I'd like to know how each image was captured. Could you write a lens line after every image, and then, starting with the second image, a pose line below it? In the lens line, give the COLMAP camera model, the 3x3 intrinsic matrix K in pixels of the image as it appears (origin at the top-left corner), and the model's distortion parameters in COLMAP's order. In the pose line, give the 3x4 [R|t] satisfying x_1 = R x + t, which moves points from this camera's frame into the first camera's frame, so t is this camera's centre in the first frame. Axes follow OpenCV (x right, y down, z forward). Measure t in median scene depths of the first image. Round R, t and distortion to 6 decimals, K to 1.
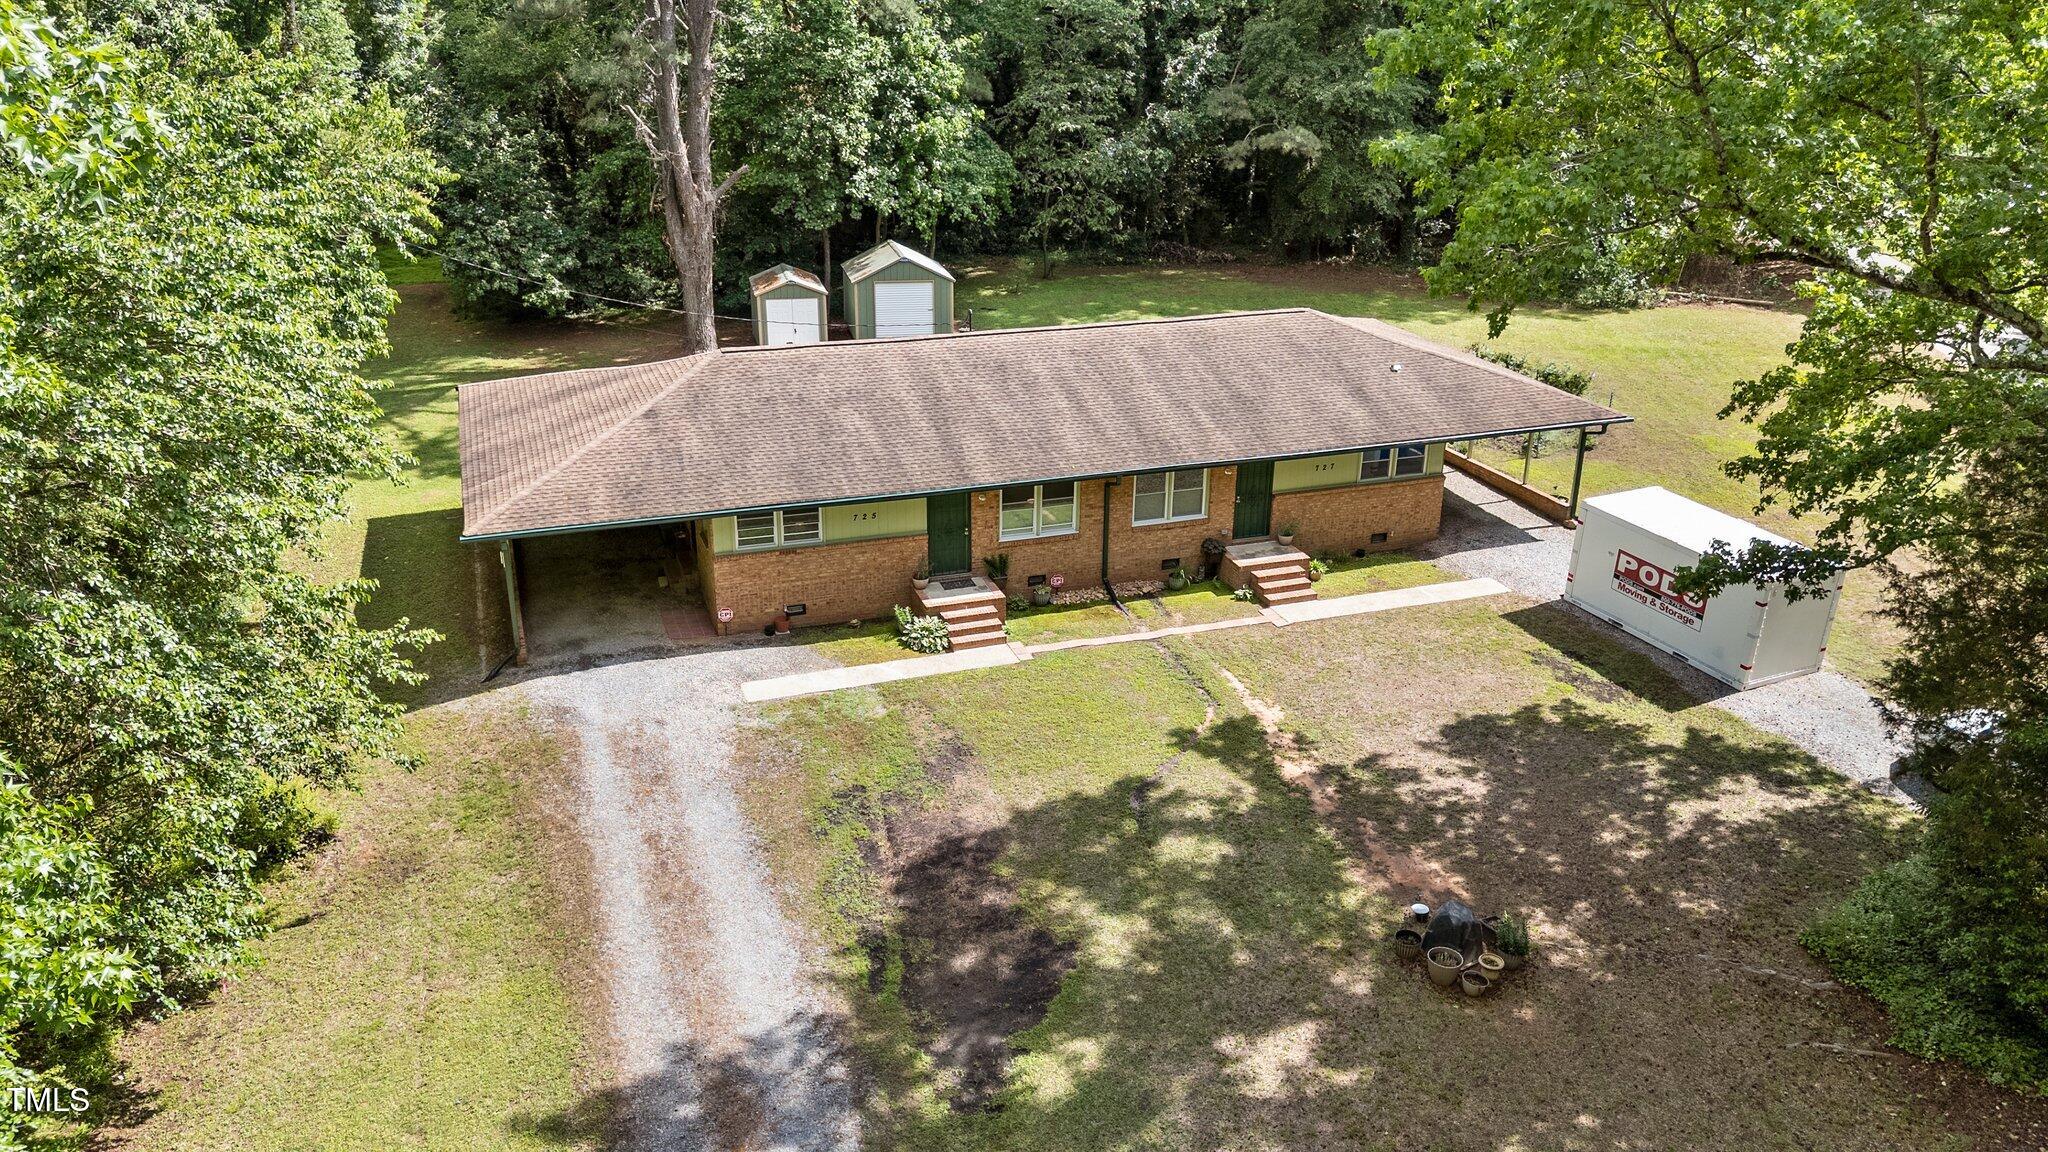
lens RADIAL K [[1512.2, 0, 1010.3], [0, 1512.2, 582.4], [0, 0, 1]] dist [0.026951, -0.004472]
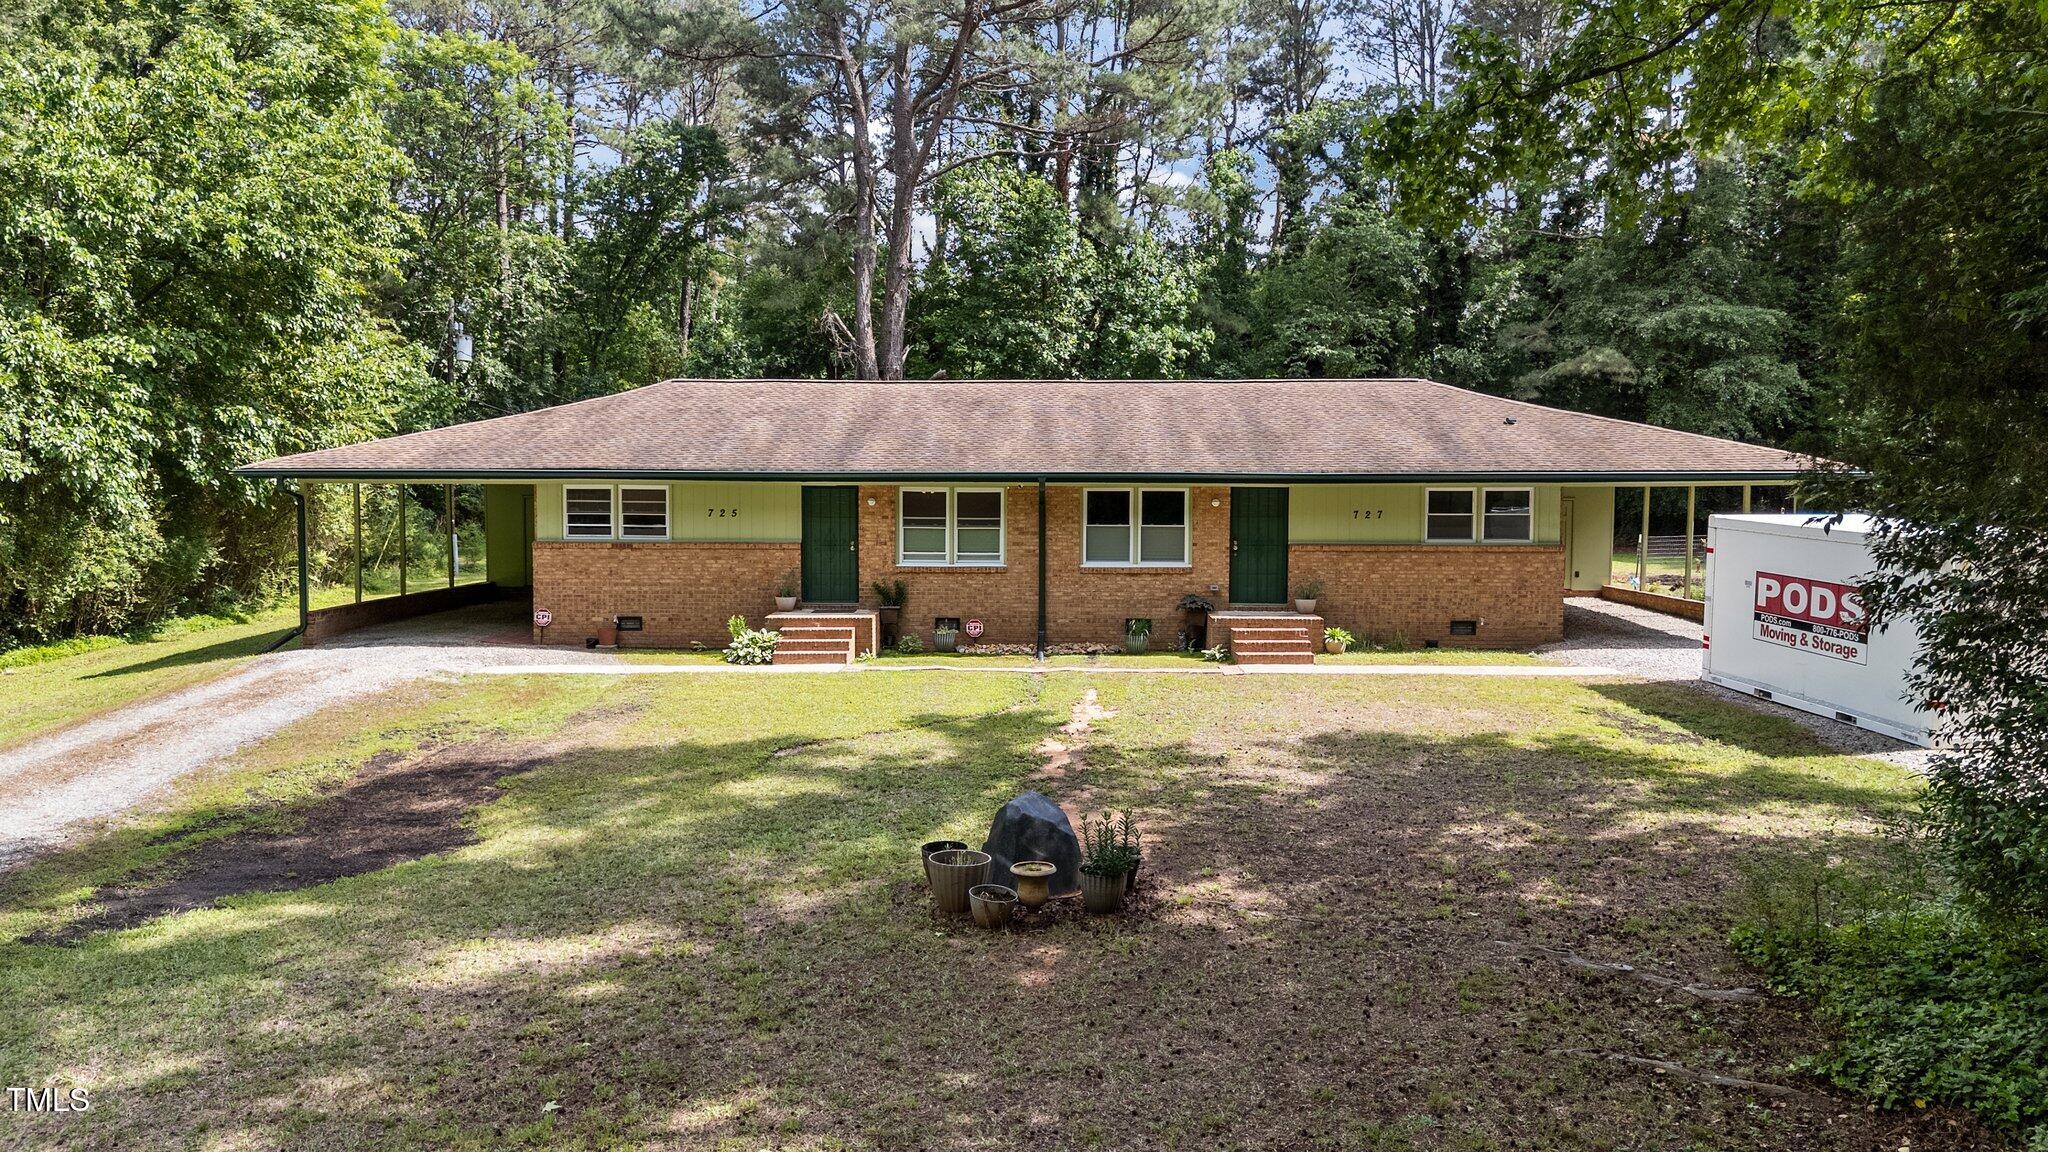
lens RADIAL K [[1512.2, 0, 1016.0], [0, 1512.2, 575.3], [0, 0, 1]] dist [0.026951, -0.004472]
pose [[0.938411, 0.014756, -0.345206, 0.321391], [-0.123211, 0.947697, -0.294429, 0.200768], [0.322806, 0.318829, 0.891148, 0.322806]]
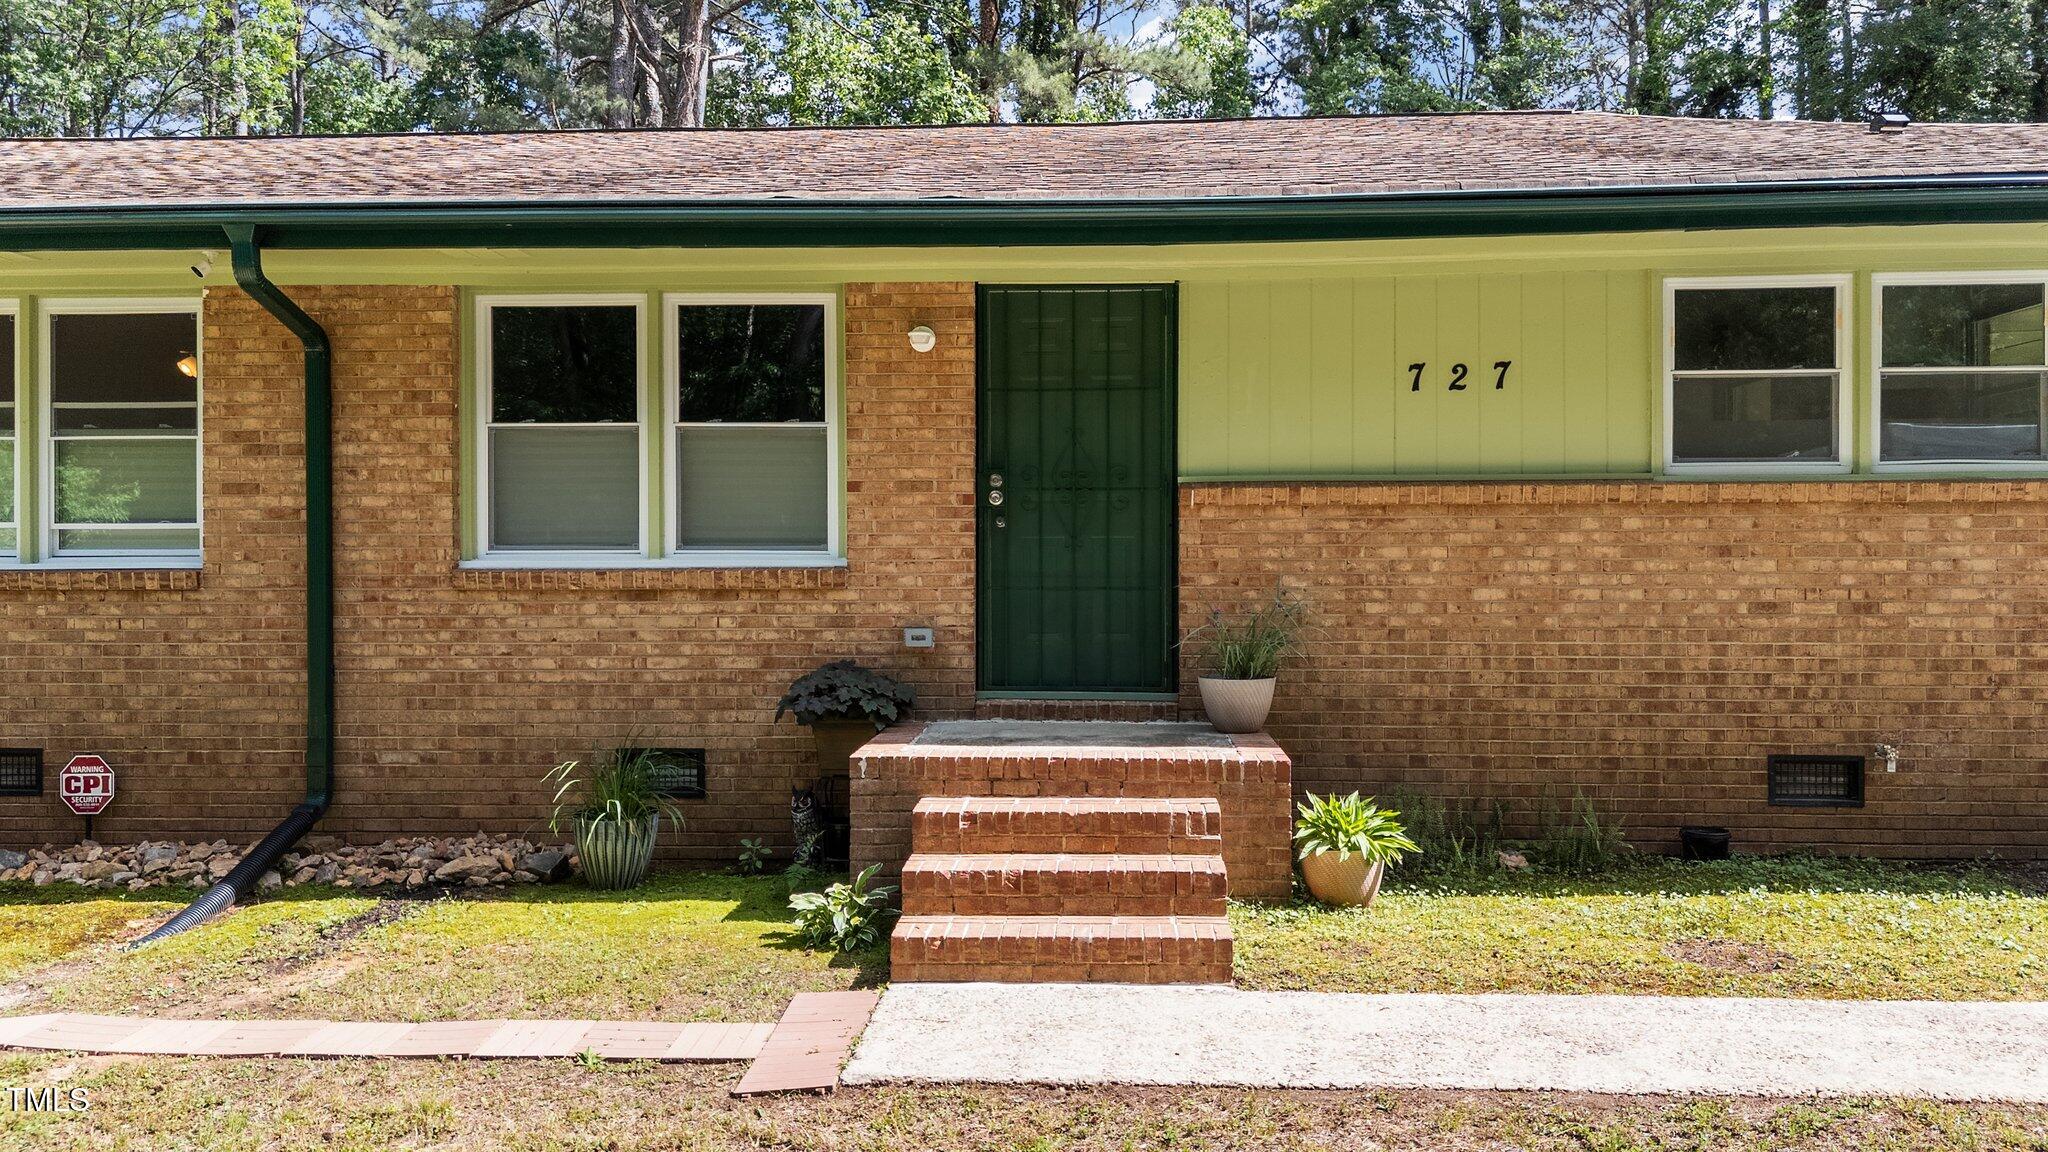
lens RADIAL K [[1512.2, 0, 1038.2], [0, 1512.2, 567.5], [0, 0, 1]] dist [0.026951, -0.004472]
pose [[0.926870, -0.005677, -0.375340, 0.247295], [-0.127862, 0.935320, -0.329890, 0.025761], [0.352936, 0.353757, 0.866194, 0.863776]]
